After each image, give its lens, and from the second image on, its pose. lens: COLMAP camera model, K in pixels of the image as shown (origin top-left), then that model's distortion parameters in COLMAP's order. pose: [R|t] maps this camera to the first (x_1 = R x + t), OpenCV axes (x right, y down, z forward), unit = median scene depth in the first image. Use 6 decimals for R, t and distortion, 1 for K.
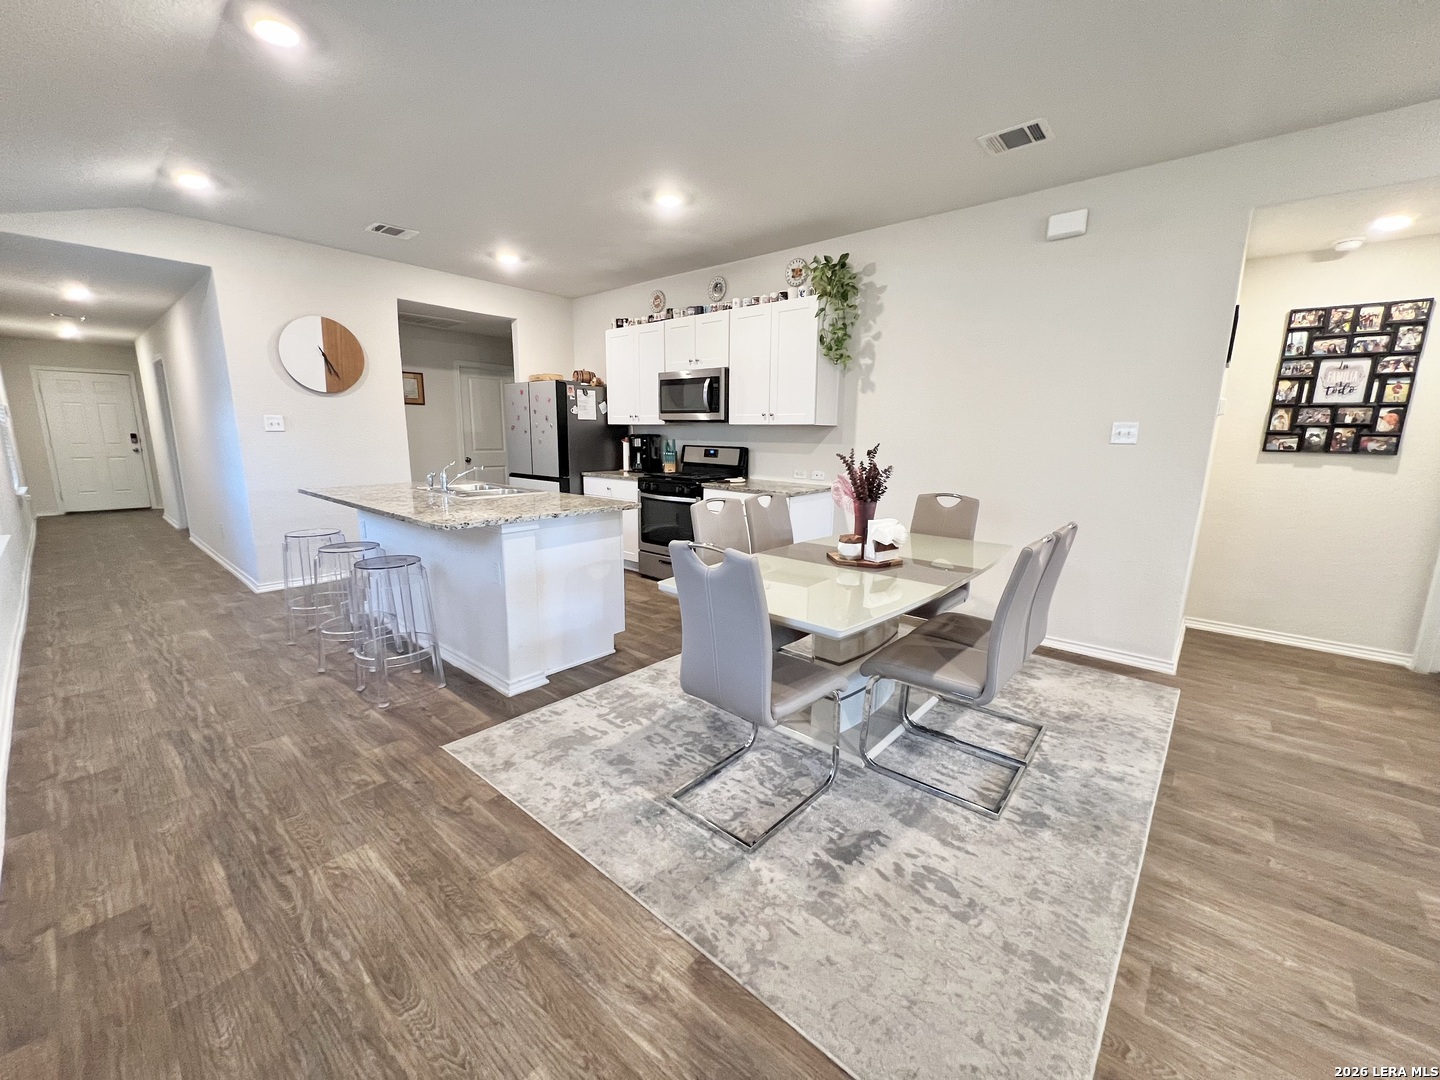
lens RADIAL K [[572.6, 0, 720.0], [0, 572.6, 540.0], [0, 0, 1]] dist [0.000021, 0.000040]
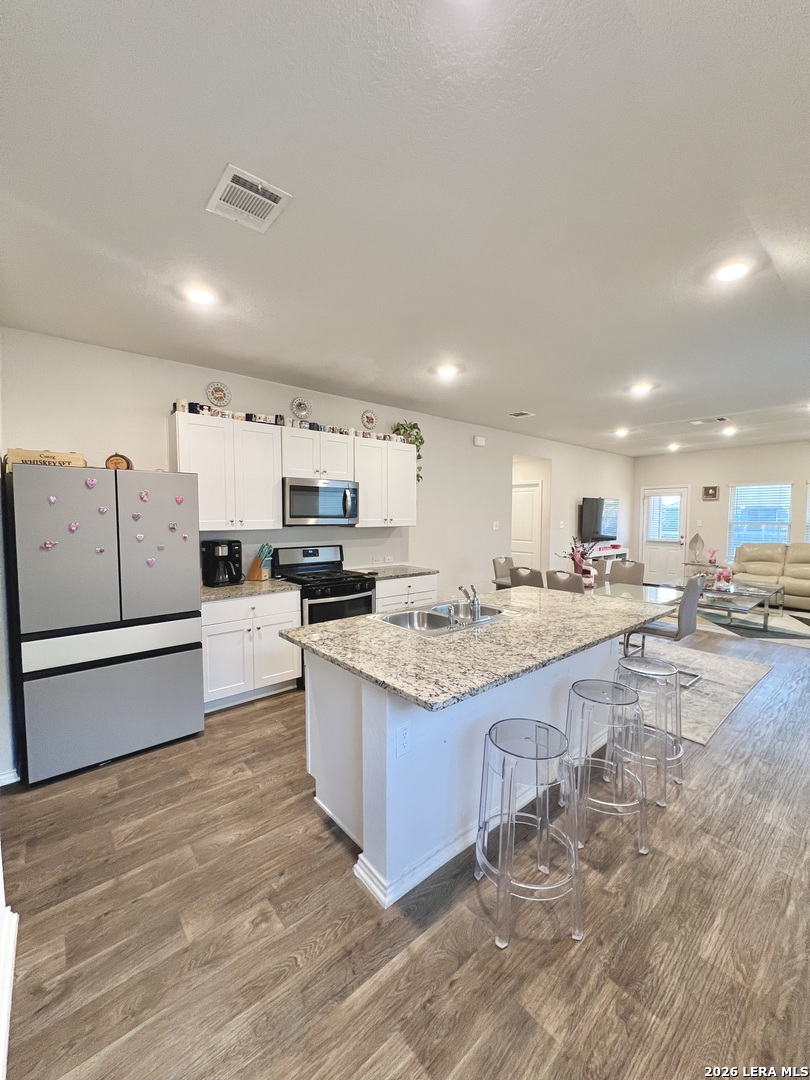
lens RADIAL K [[429.5, 0, 405.0], [0, 429.5, 540.0], [0, 0, 1]] dist [0.000021, 0.000040]
pose [[0.148777, -0.069085, 0.986455, -0.871415], [0.187220, 0.981483, 0.040500, -0.193971], [-0.970986, 0.178658, 0.158957, 0.762973]]
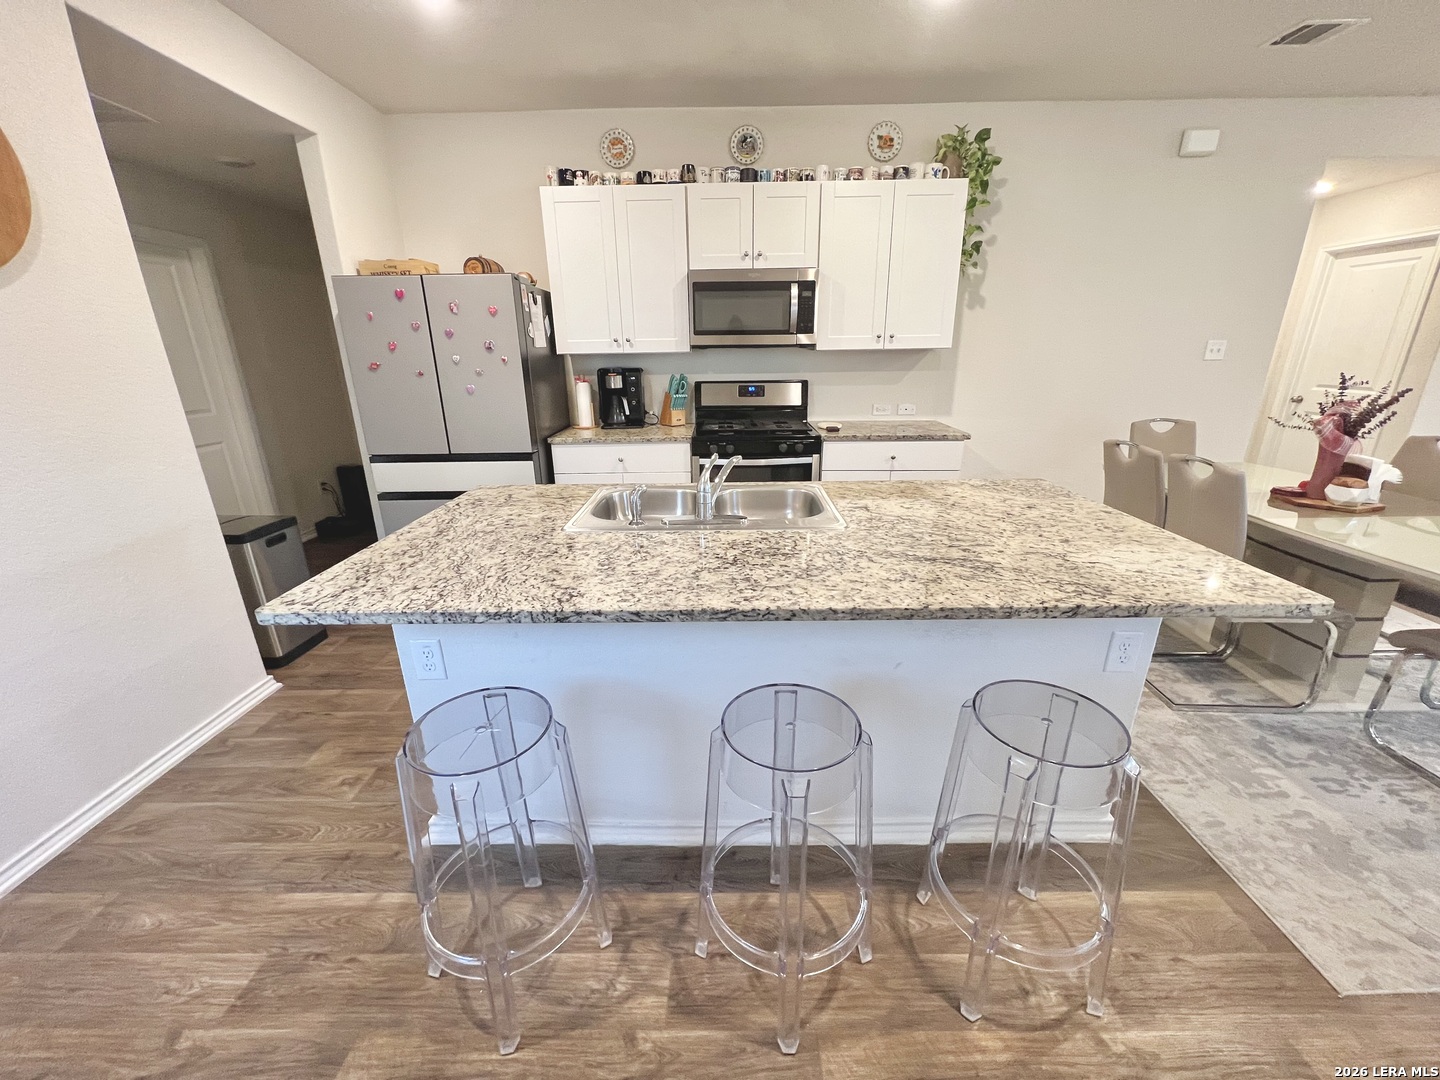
lens RADIAL K [[577.4, 0, 720.0], [0, 577.4, 540.0], [0, 0, 1]] dist [-0.001233, -0.000226]
pose [[0.760144, -0.228467, 0.608263, -0.589434], [0.144428, 0.972135, 0.184648, -0.120161], [-0.633499, -0.052509, 0.771960, 0.495226]]
